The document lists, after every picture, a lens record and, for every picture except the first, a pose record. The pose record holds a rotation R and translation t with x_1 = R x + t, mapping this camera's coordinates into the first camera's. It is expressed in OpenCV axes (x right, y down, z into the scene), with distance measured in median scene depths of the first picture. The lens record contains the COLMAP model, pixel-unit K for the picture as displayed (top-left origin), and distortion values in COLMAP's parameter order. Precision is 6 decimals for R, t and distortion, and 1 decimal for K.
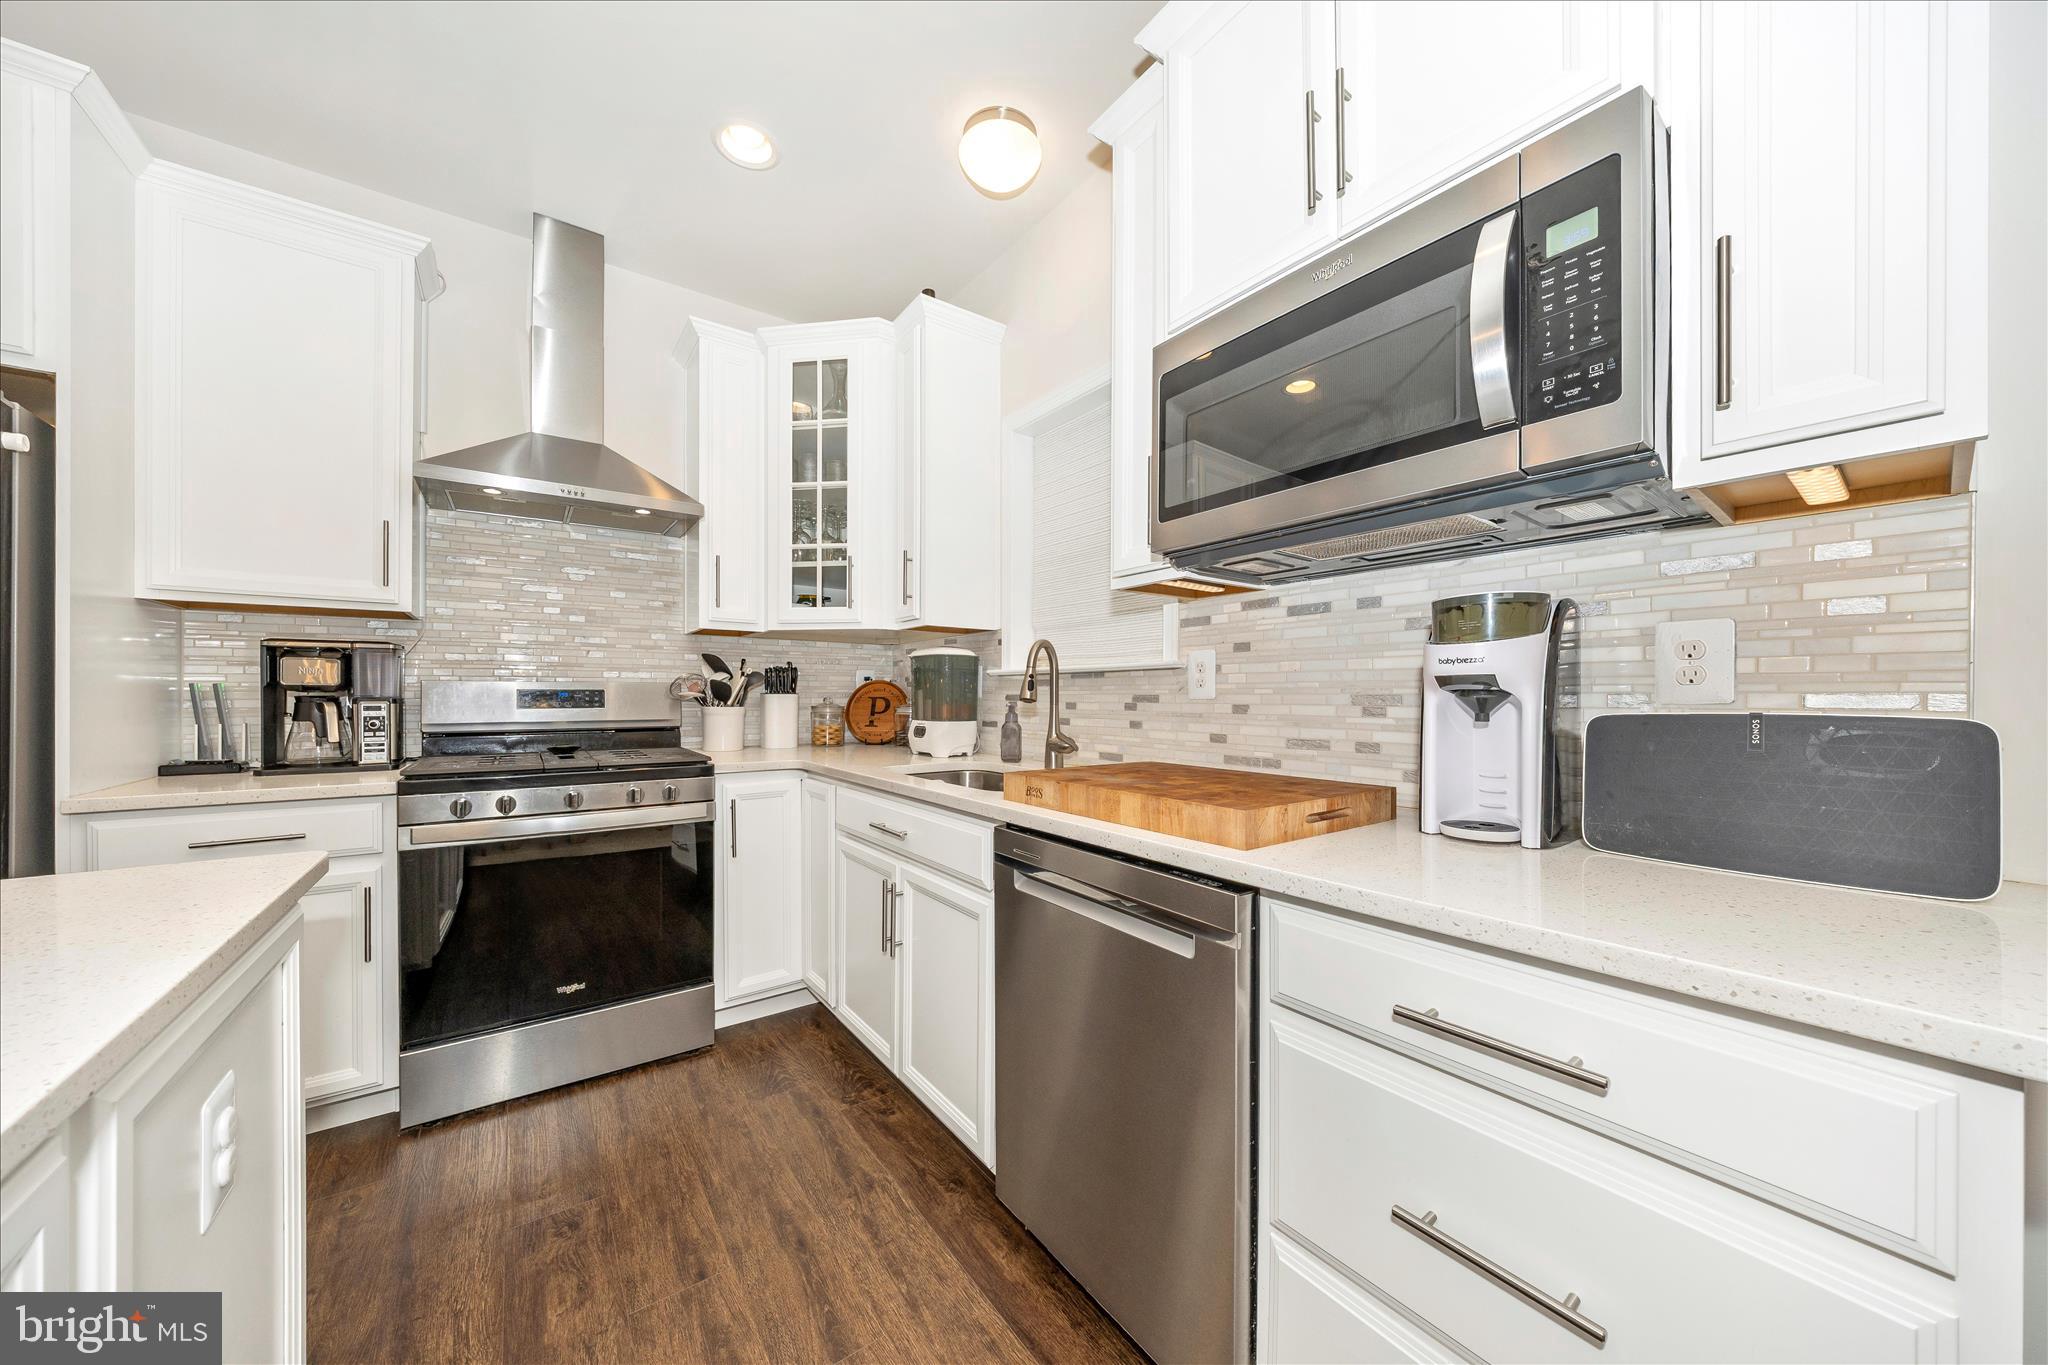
lens RADIAL K [[686.2, 0, 1033.0], [0, 686.2, 698.0], [0, 0, 1]] dist [-0.007799, -0.000125]
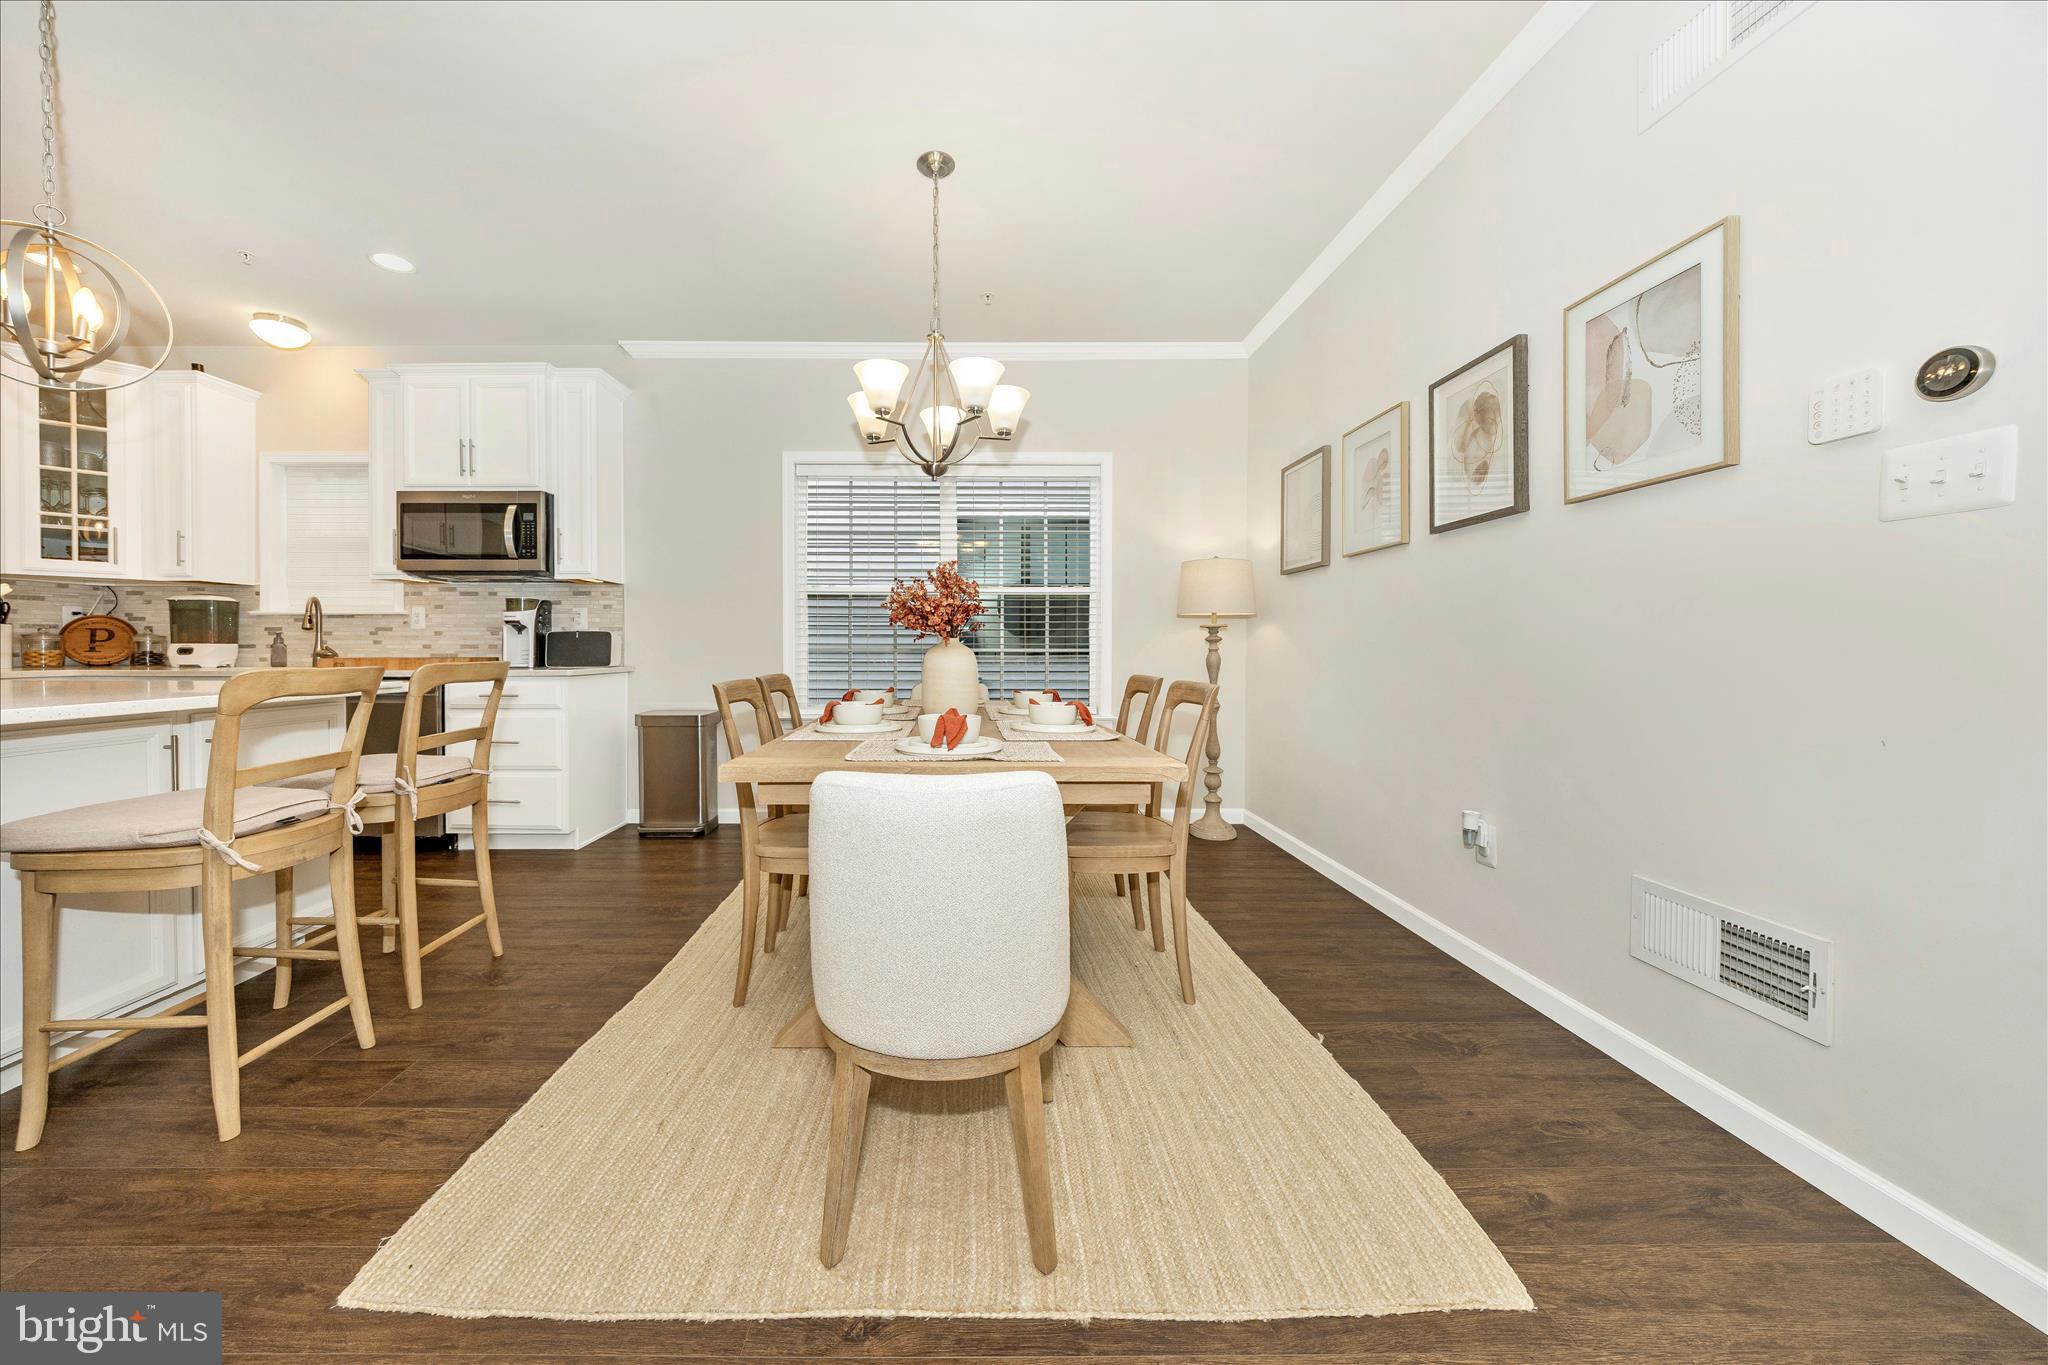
lens RADIAL K [[710.9, 0, 941.5], [0, 710.9, 659.9], [0, 0, 1]] dist [0.000979, 0.000098]
pose [[0.612349, -0.013797, 0.790467, -0.486345], [0.003705, 0.999887, 0.014581, 0.066486], [-0.790579, -0.006000, 0.612331, -1.587807]]
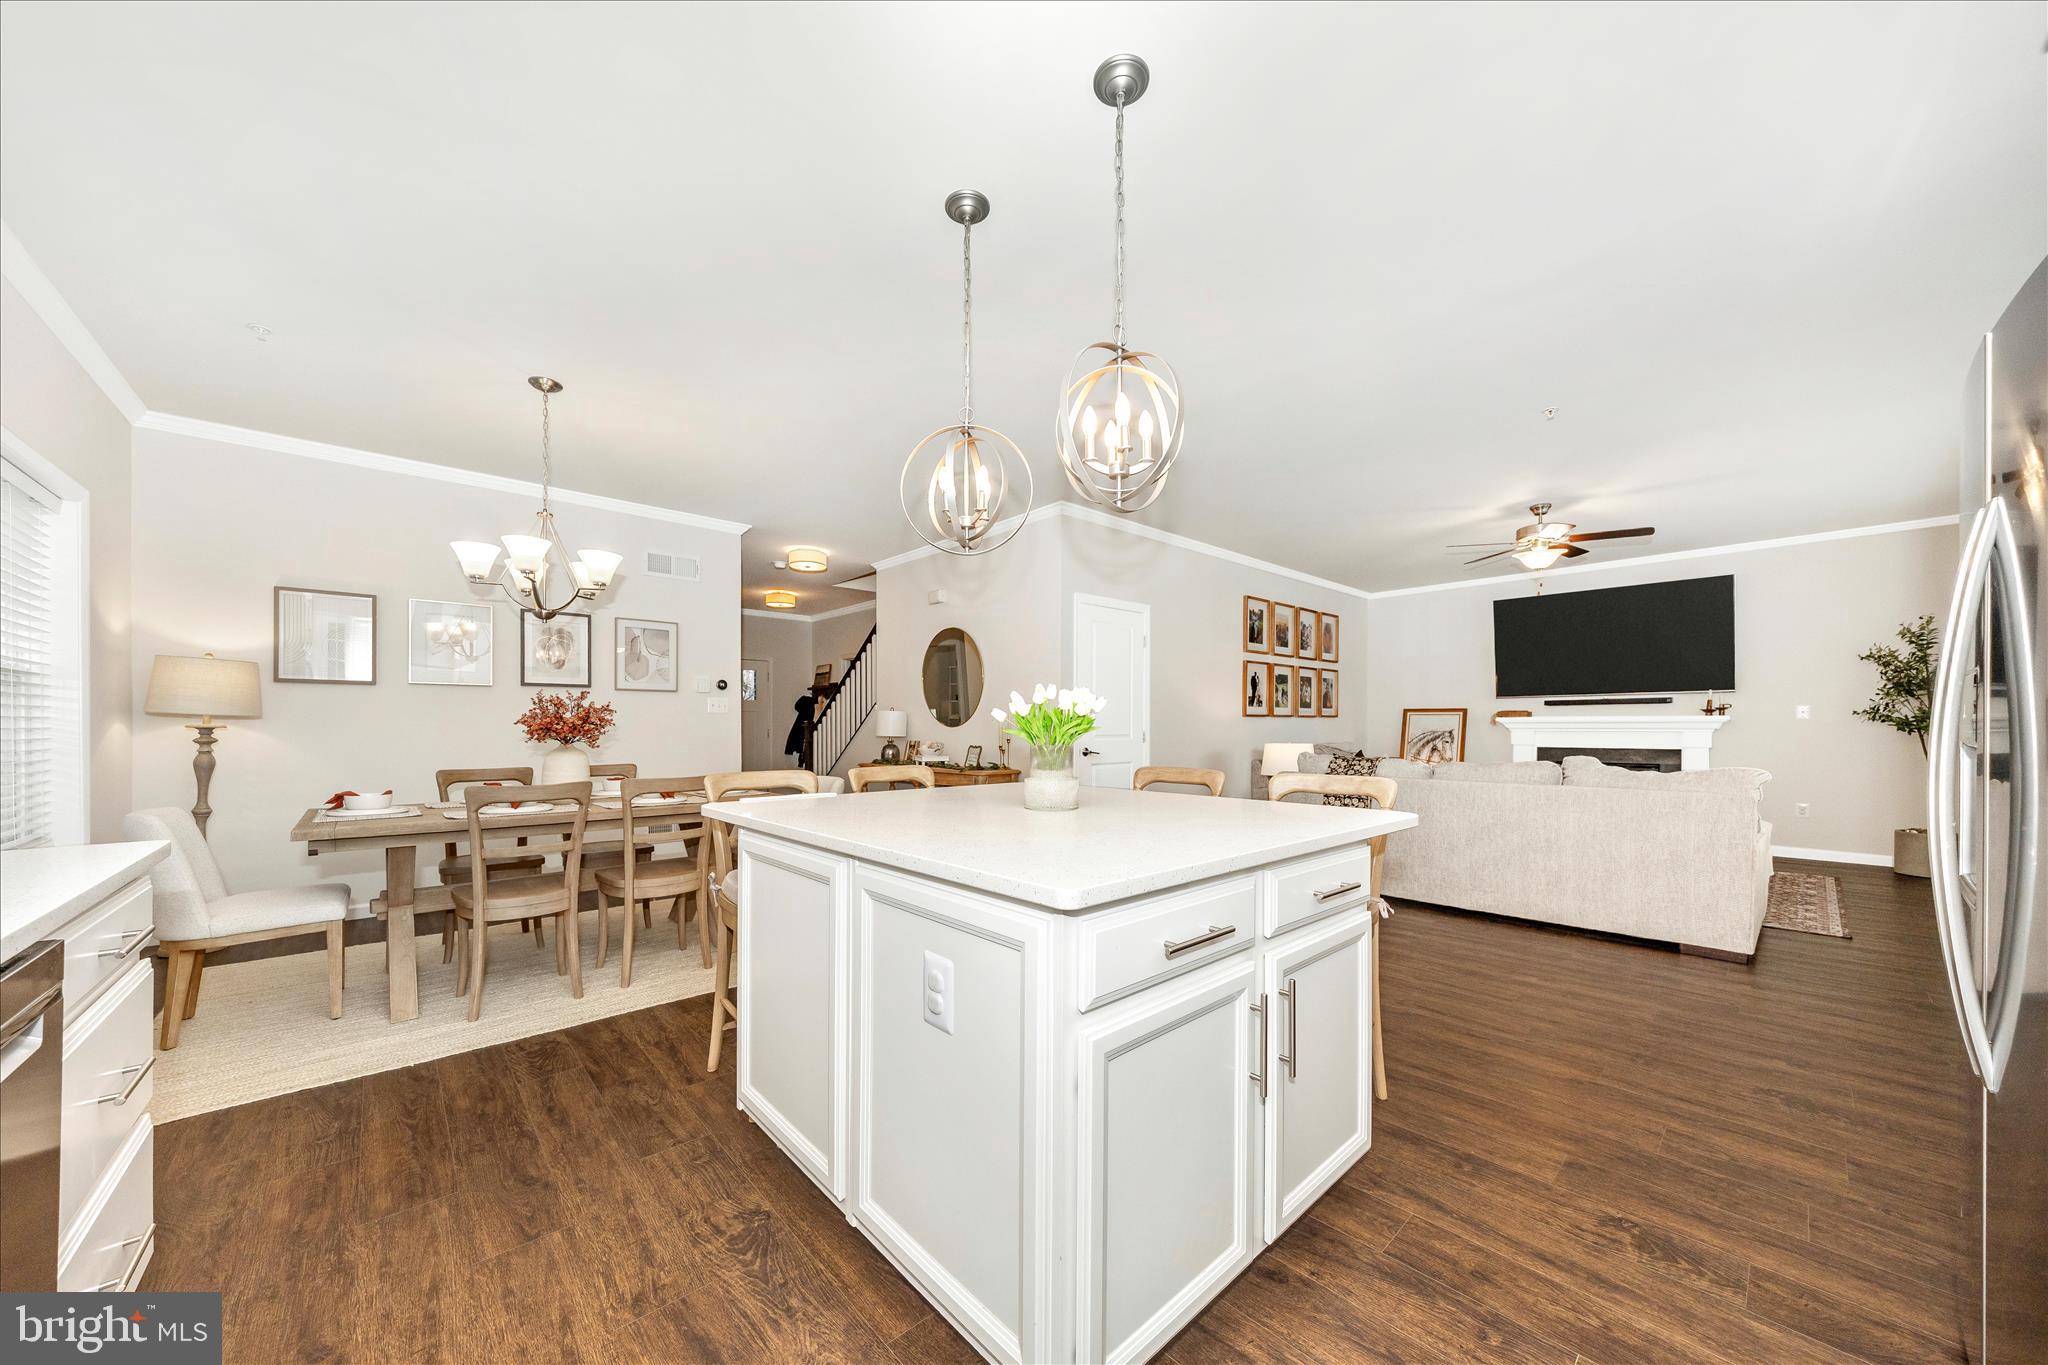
lens RADIAL K [[708.4, 0, 1014.0], [0, 708.4, 724.8], [0, 0, 1]] dist [-0.005925, 0.000002]
pose [[-0.996049, -0.005527, -0.088638, -0.427462], [-0.005448, 0.999985, -0.001128, -0.006792], [0.088643, -0.000641, -0.996063, 0.985948]]
